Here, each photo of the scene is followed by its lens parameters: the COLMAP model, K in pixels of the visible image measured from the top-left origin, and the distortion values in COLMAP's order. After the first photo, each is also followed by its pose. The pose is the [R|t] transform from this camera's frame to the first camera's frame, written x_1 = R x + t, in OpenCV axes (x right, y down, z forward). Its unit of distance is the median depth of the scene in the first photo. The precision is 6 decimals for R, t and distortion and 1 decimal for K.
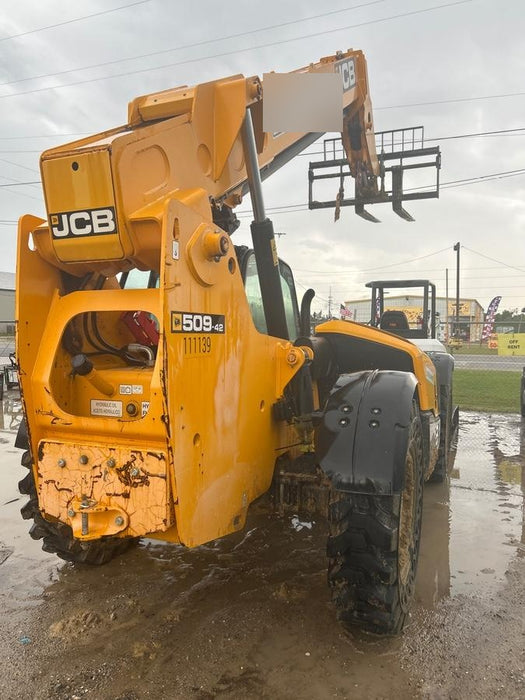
lens RADIAL K [[525.9, 0, 264.8], [0, 525.9, 344.8], [0, 0, 1]] dist [0.028614, -0.034431]
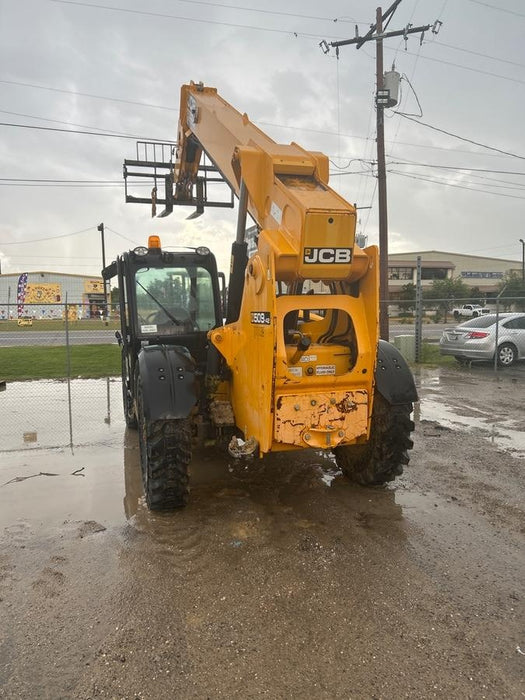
lens RADIAL K [[525.9, 0, 259.6], [0, 525.9, 353.0], [0, 0, 1]] dist [0.028614, -0.034431]
pose [[0.766579, -0.068424, 0.638494, -1.507980], [0.030214, 0.997049, 0.070574, -0.050597], [-0.641439, -0.034809, 0.766384, -0.112367]]
